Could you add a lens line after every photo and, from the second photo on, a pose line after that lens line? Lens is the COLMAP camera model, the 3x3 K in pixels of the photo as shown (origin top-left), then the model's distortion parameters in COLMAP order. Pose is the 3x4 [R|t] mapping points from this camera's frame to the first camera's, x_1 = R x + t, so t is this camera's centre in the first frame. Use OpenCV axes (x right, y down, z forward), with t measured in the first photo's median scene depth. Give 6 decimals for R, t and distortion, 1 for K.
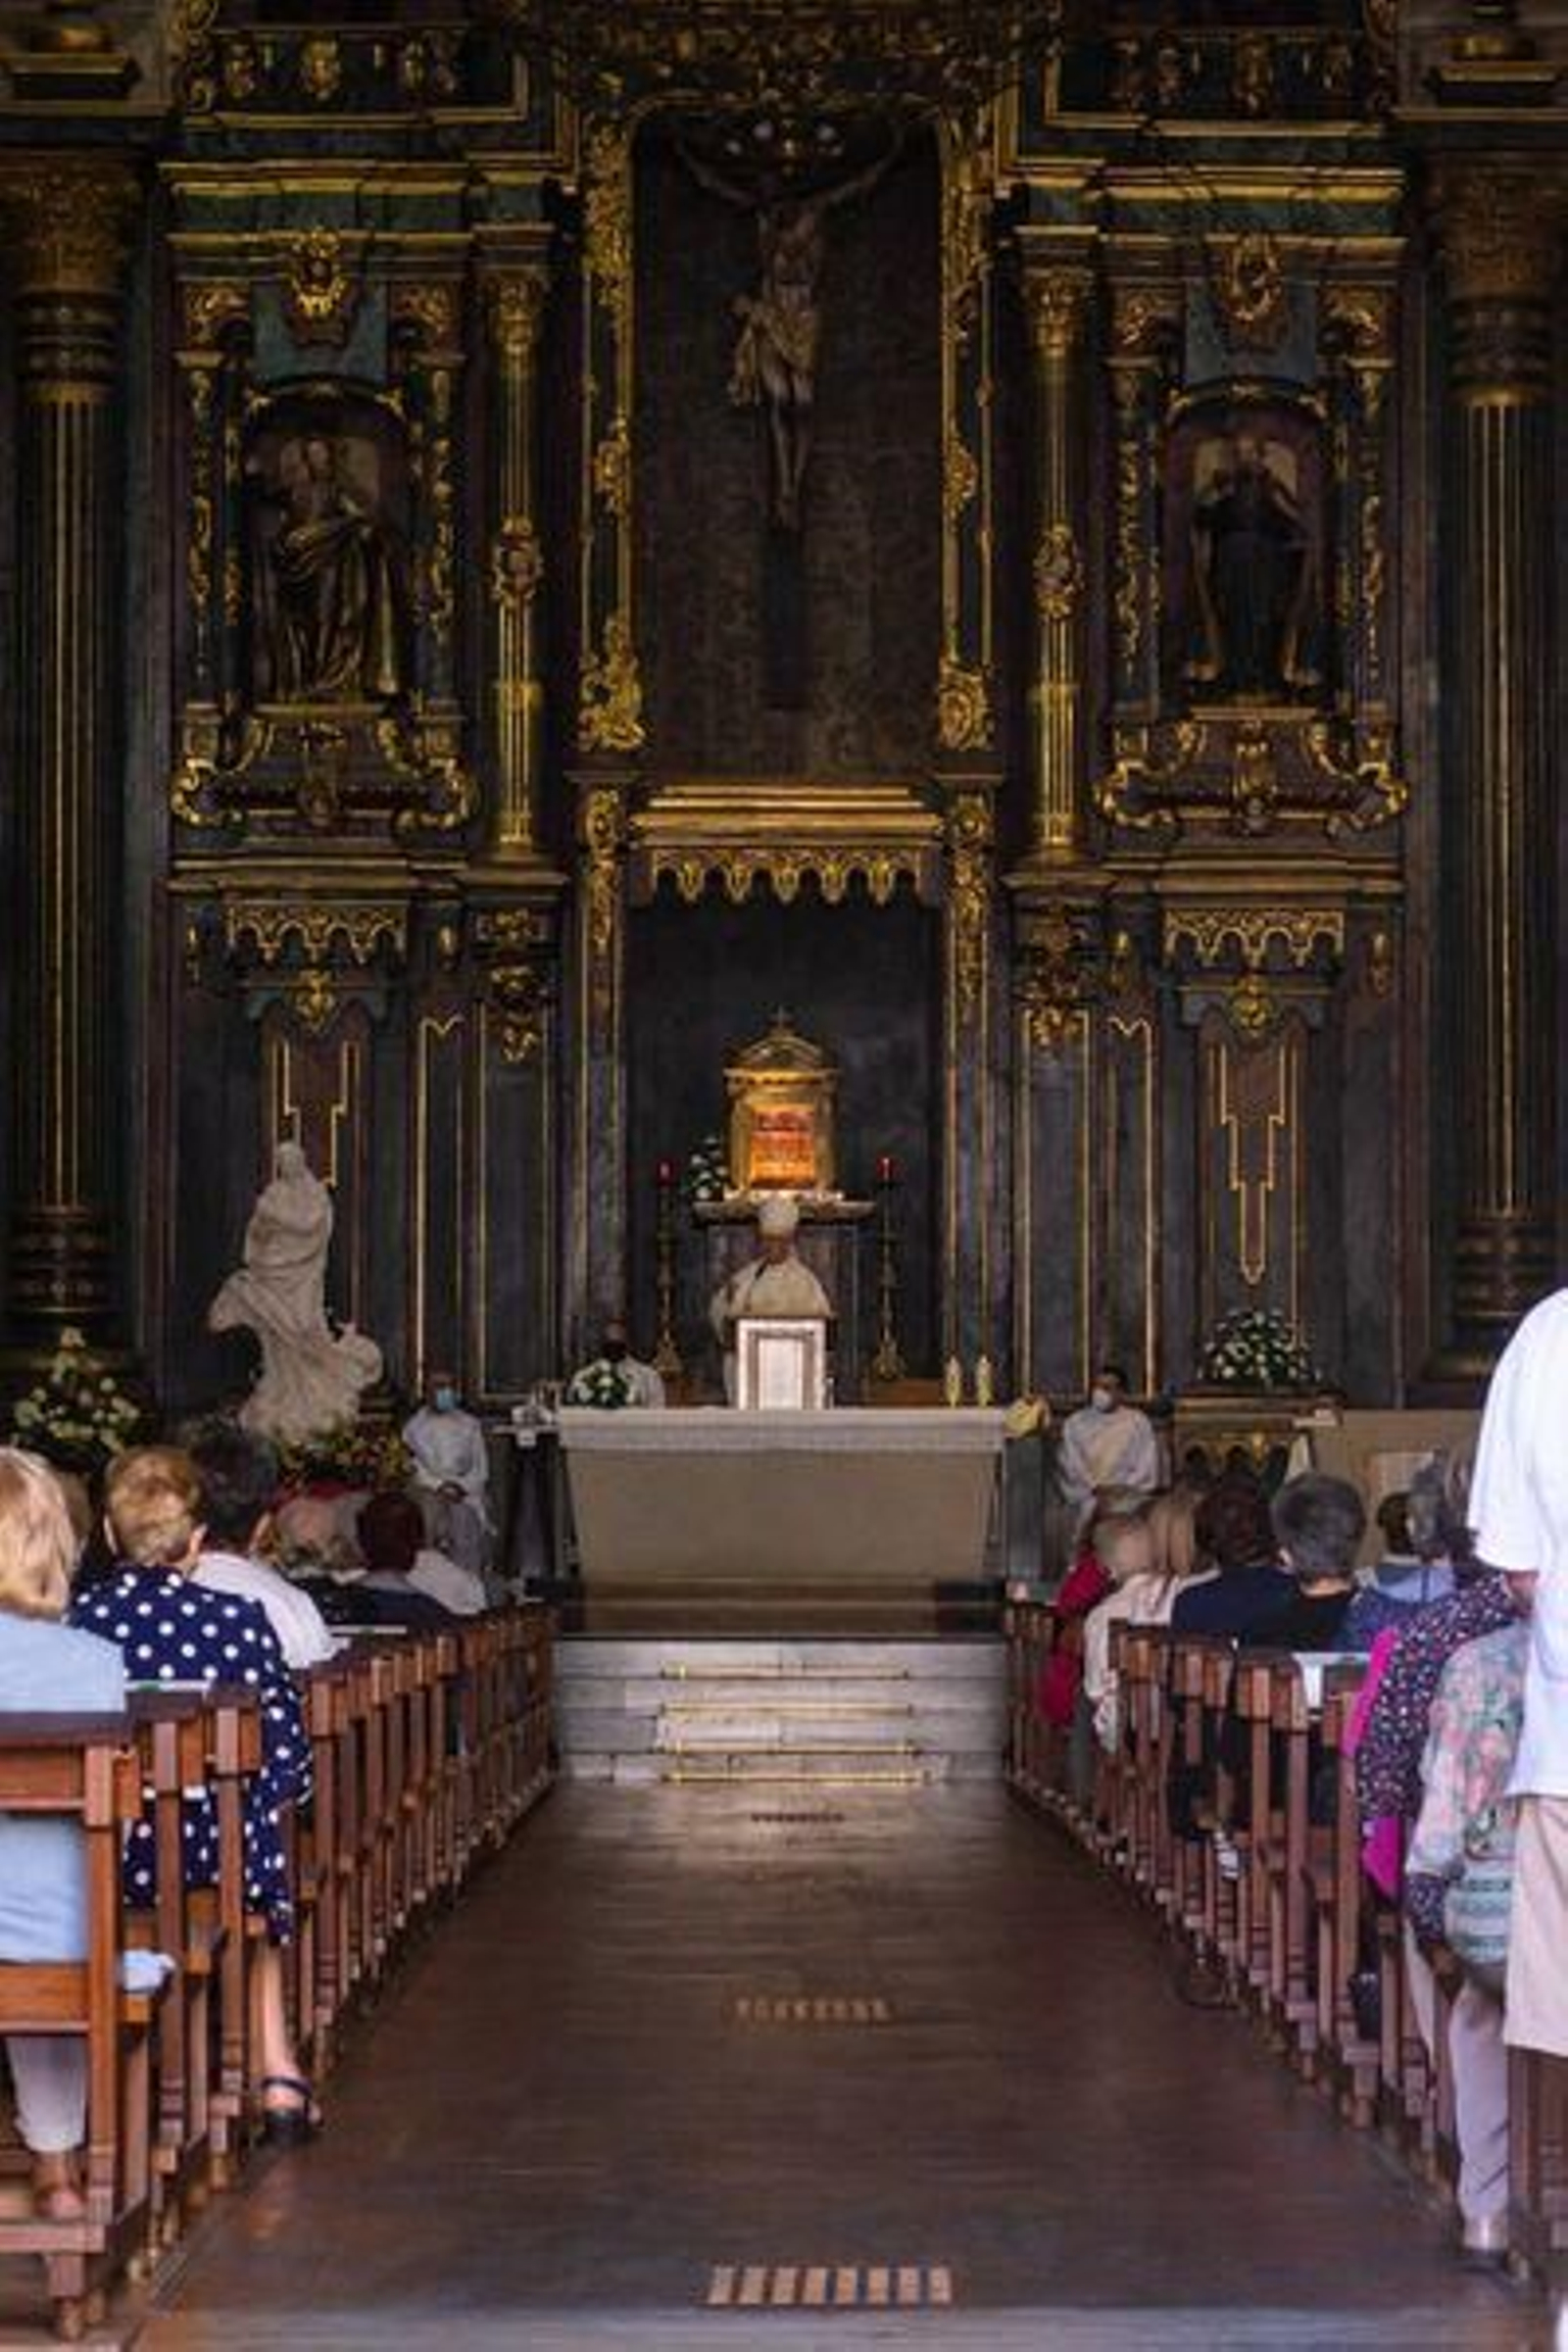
lens RADIAL K [[6758.6, 0, 637.7], [0, 6758.6, 1413.1], [0, 0, 1]] dist [-0.011012, -0.704508]
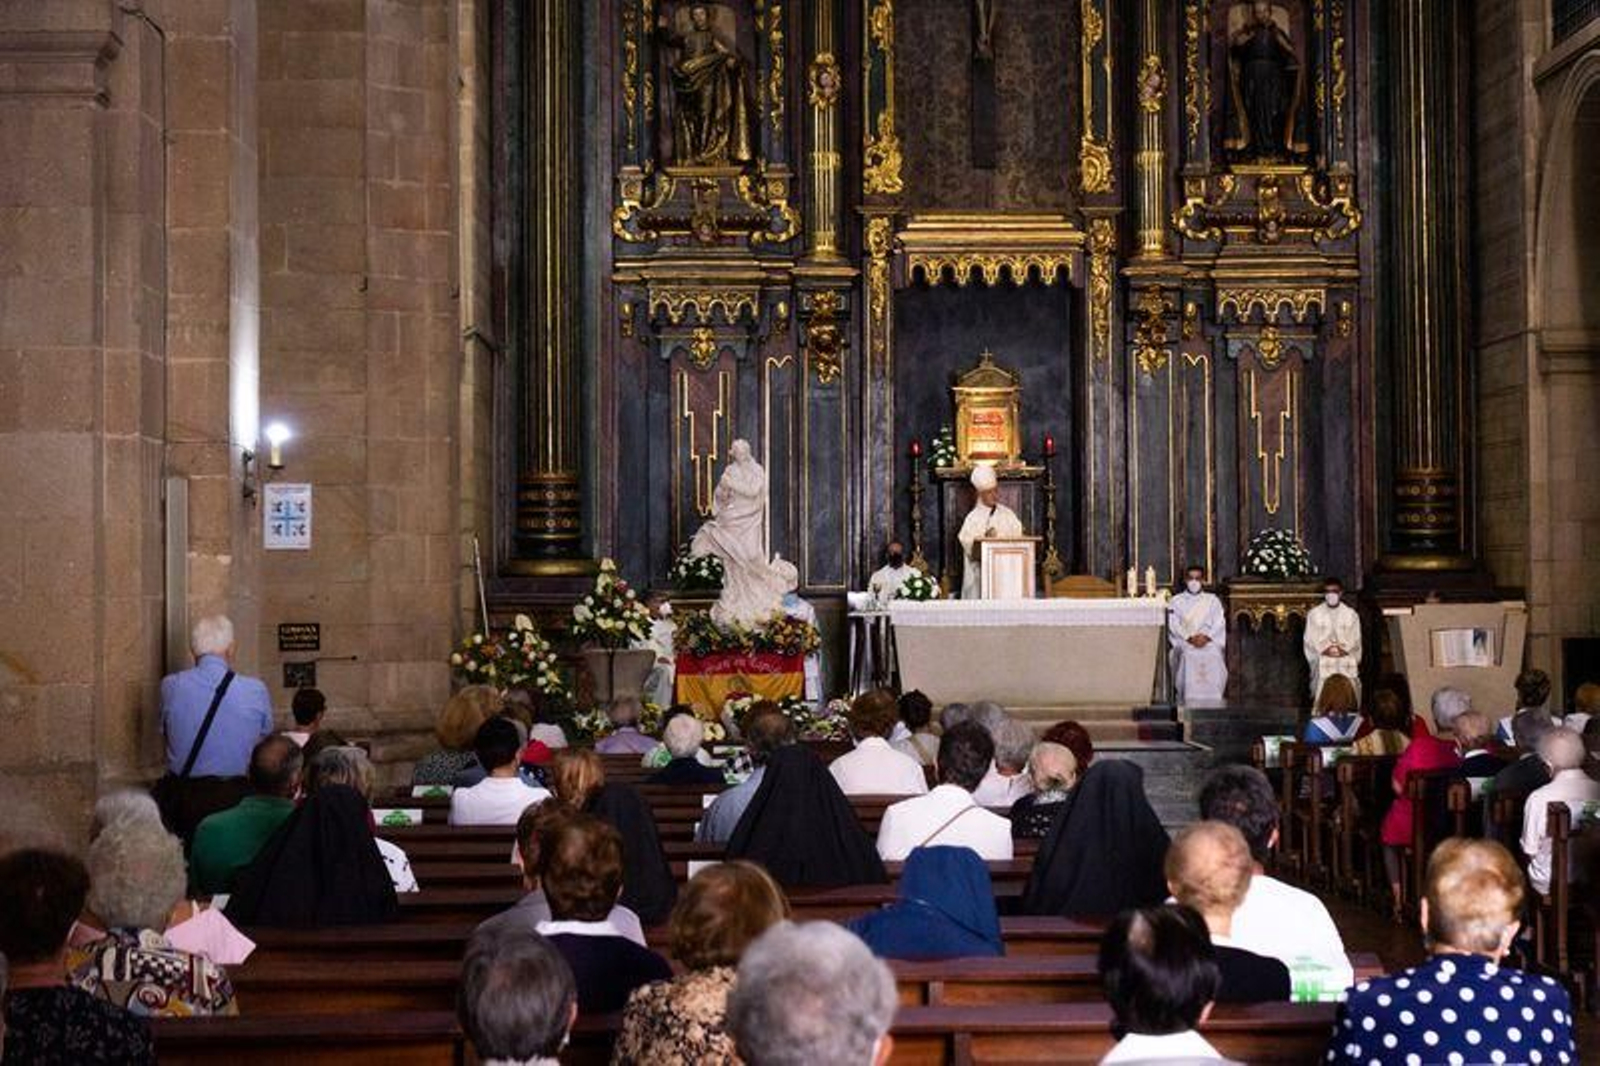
lens RADIAL K [[3593.0, 0, 800.0], [0, 3593.0, 533.0], [0, 0, 1]] dist [-0.046383, 0.307797]
pose [[0.999336, -0.009329, 0.035233, -0.055702], [0.009486, 0.999946, -0.004291, -0.011845], [-0.035191, 0.004623, 0.999370, 0.126108]]
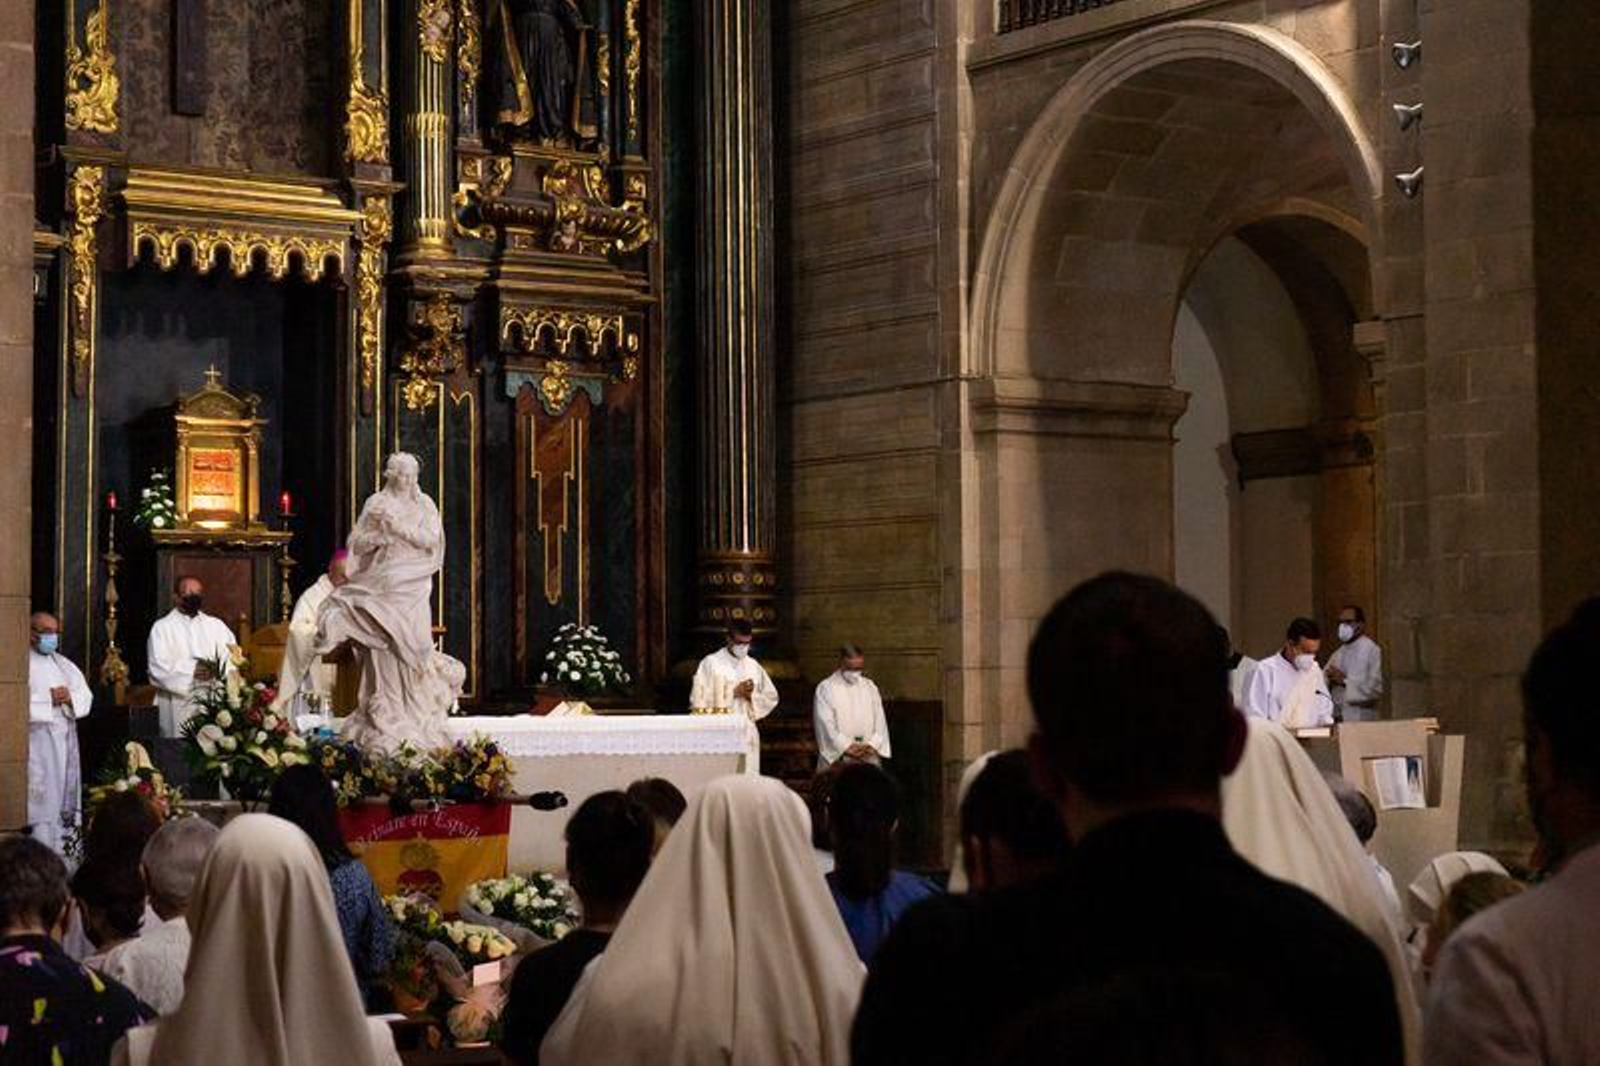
lens RADIAL K [[3260.7, 0, 849.2], [0, 3260.7, 503.3], [0, 0, 1]] dist [0.019395, 0.262955]
pose [[0.795684, 0.030077, 0.604965, -0.234357], [-0.000196, 0.998779, -0.049398, -0.008064], [-0.605712, 0.039187, 0.794719, 0.484726]]
